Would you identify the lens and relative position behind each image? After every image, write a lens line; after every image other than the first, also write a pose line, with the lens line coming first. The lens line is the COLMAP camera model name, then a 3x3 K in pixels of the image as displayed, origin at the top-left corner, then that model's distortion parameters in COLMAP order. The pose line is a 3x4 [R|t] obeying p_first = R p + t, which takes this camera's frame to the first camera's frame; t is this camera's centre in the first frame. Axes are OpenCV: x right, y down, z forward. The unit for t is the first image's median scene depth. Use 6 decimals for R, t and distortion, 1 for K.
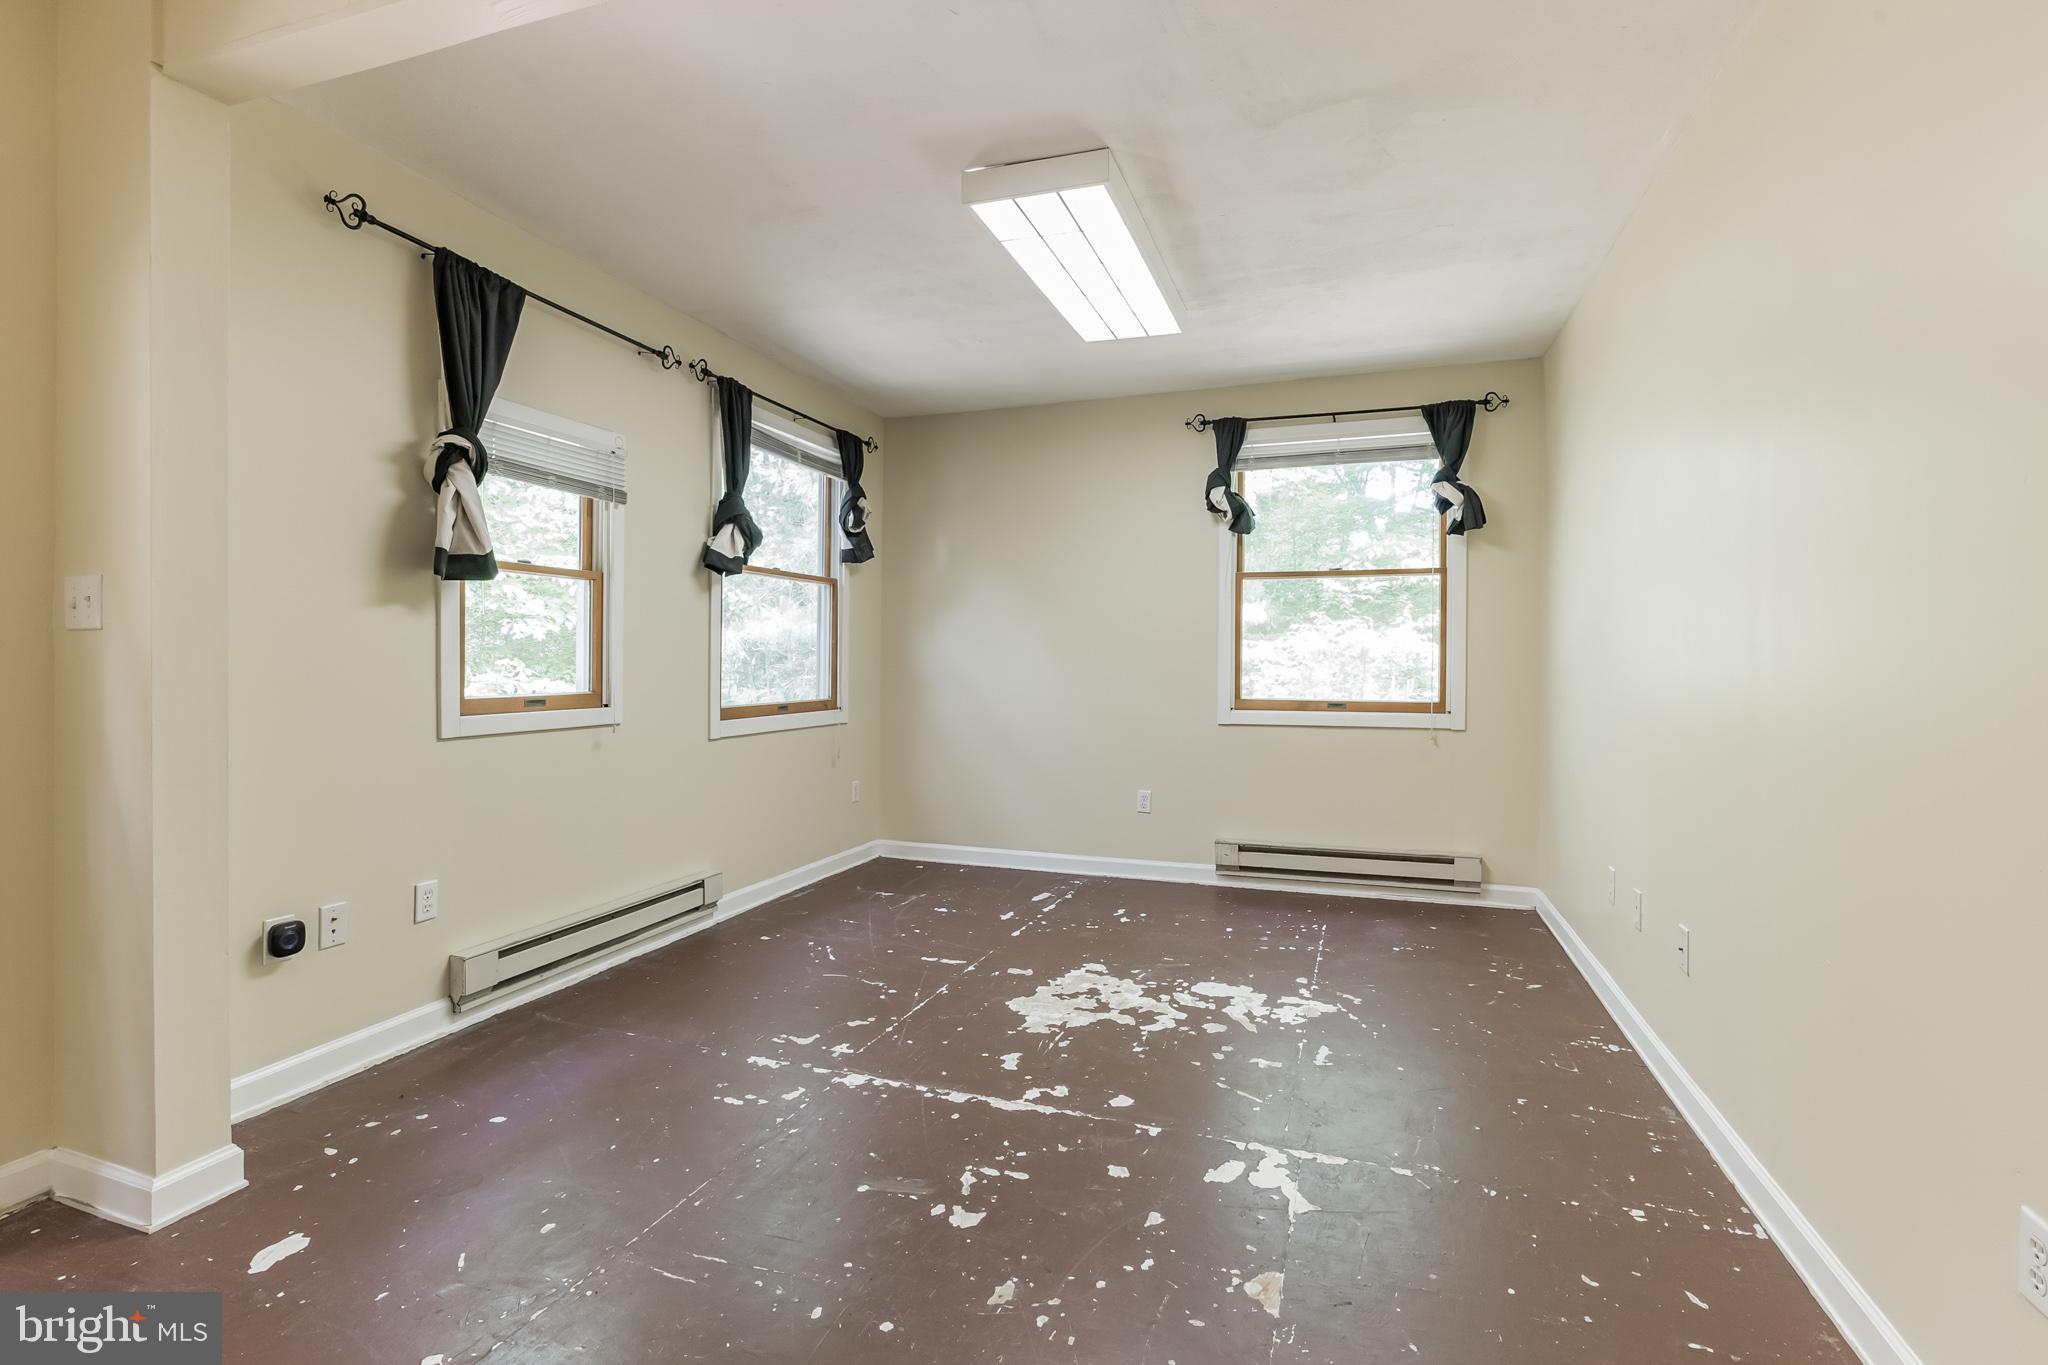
lens RADIAL K [[925.5, 0, 1021.1], [0, 925.5, 671.9], [0, 0, 1]] dist [-0.010808, 0.004092]
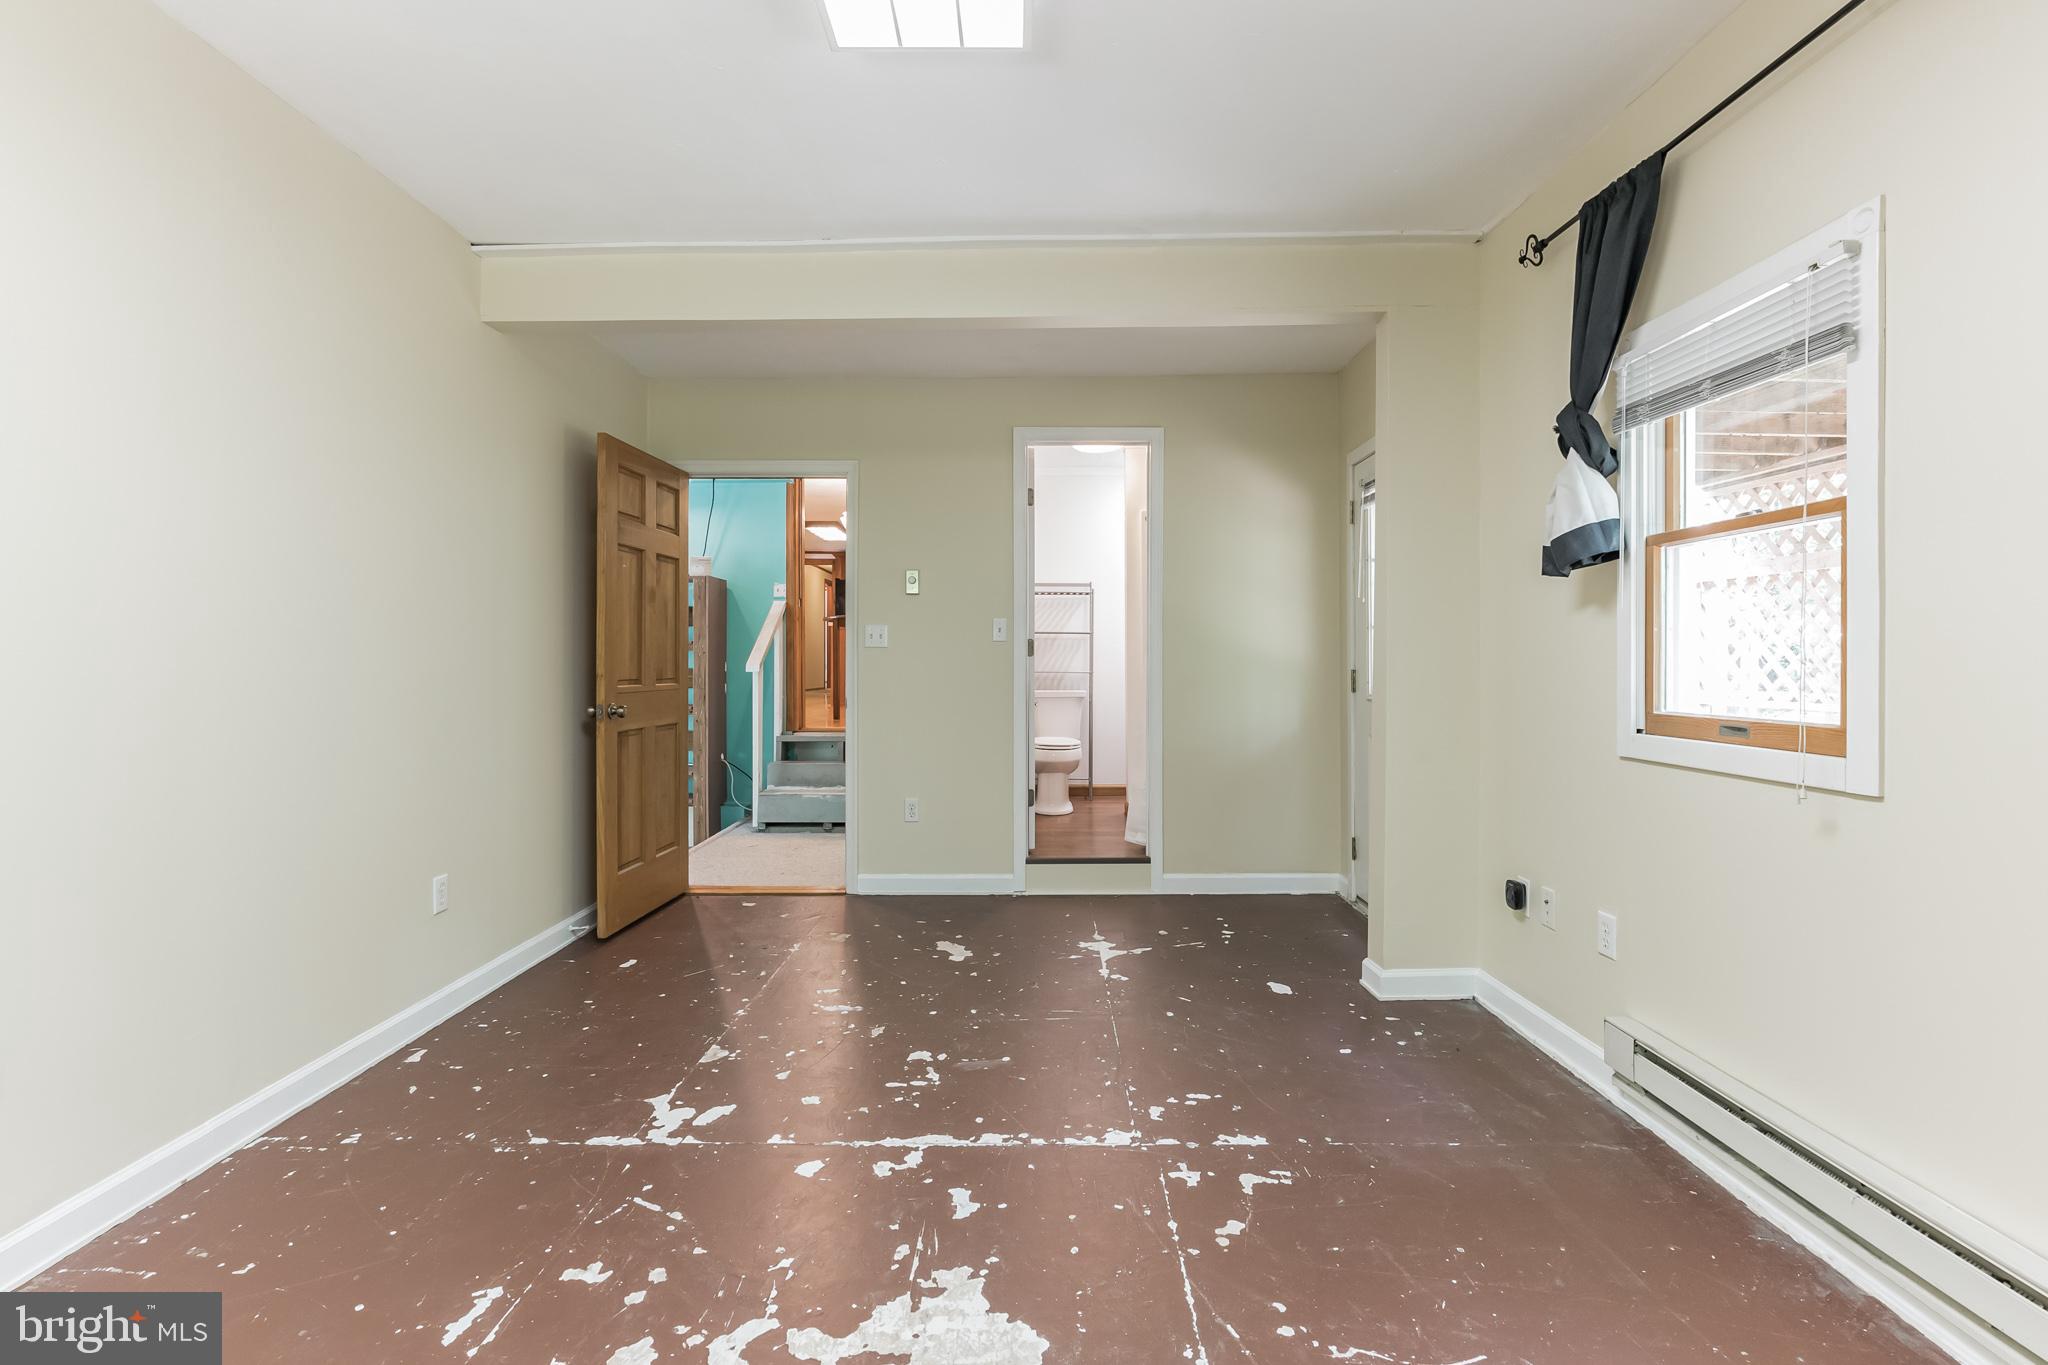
lens RADIAL K [[925.5, 0, 1016.7], [0, 925.5, 670.5], [0, 0, 1]] dist [-0.010808, 0.004092]
pose [[-0.943278, -0.001039, -0.332002, 0.210475], [-0.008958, 0.999711, 0.022321, -0.023781], [0.331883, 0.024029, -0.943014, 1.844366]]
